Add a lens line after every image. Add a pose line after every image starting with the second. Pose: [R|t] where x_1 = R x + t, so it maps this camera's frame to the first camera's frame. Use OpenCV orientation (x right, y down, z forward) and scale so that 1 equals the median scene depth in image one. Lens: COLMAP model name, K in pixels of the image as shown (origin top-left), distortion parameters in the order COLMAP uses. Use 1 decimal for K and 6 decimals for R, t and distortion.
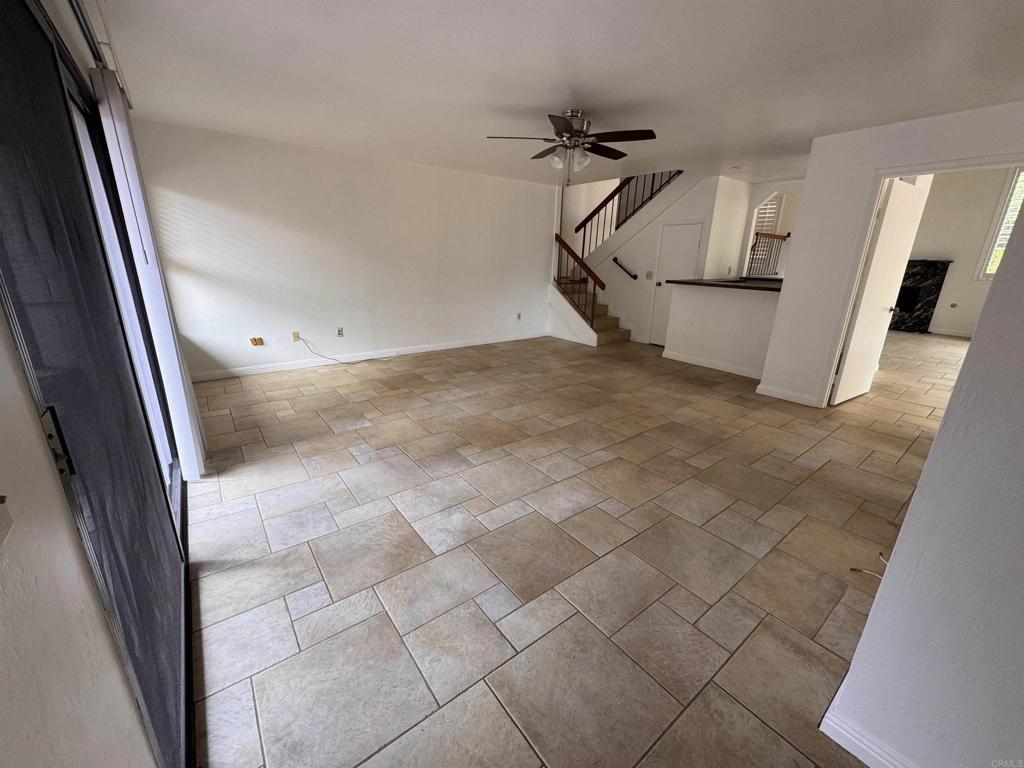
lens RADIAL K [[409.2, 0, 510.2], [0, 409.2, 380.7], [0, 0, 1]] dist [-0.000424, 0.000226]
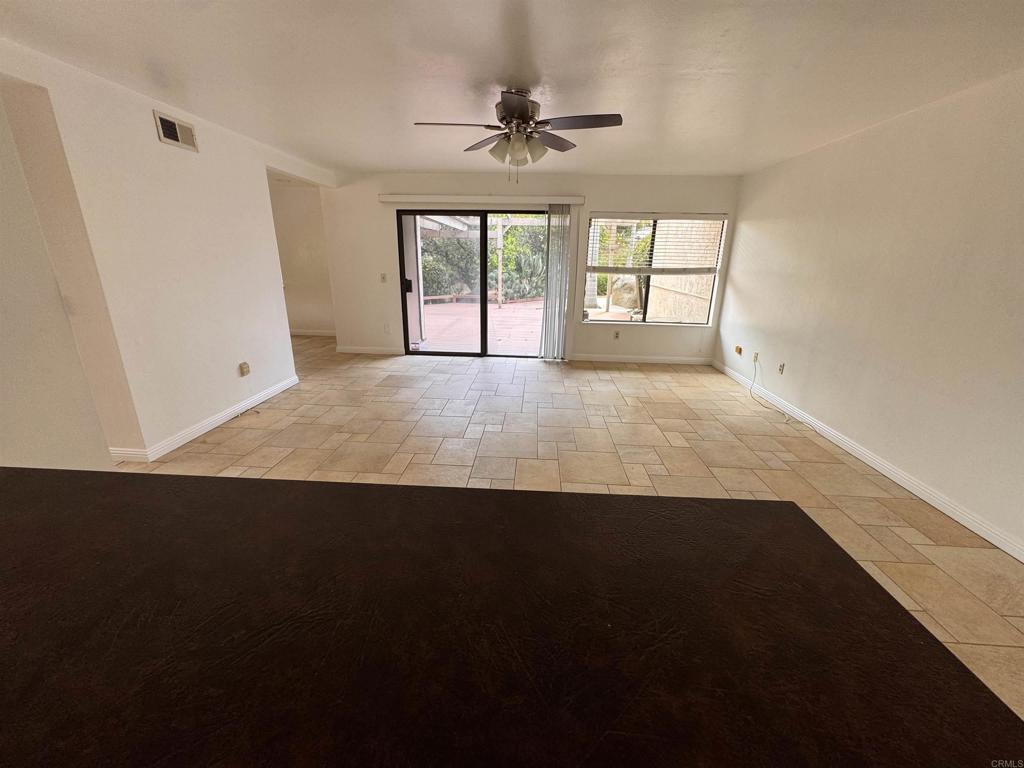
lens RADIAL K [[409.2, 0, 511.7], [0, 409.2, 384.0], [0, 0, 1]] dist [-0.000424, 0.000226]
pose [[-0.652928, 0.196095, -0.731595, 0.939420], [-0.254620, 0.852865, 0.455841, -0.568339], [0.713340, 0.483910, -0.506930, 1.816929]]
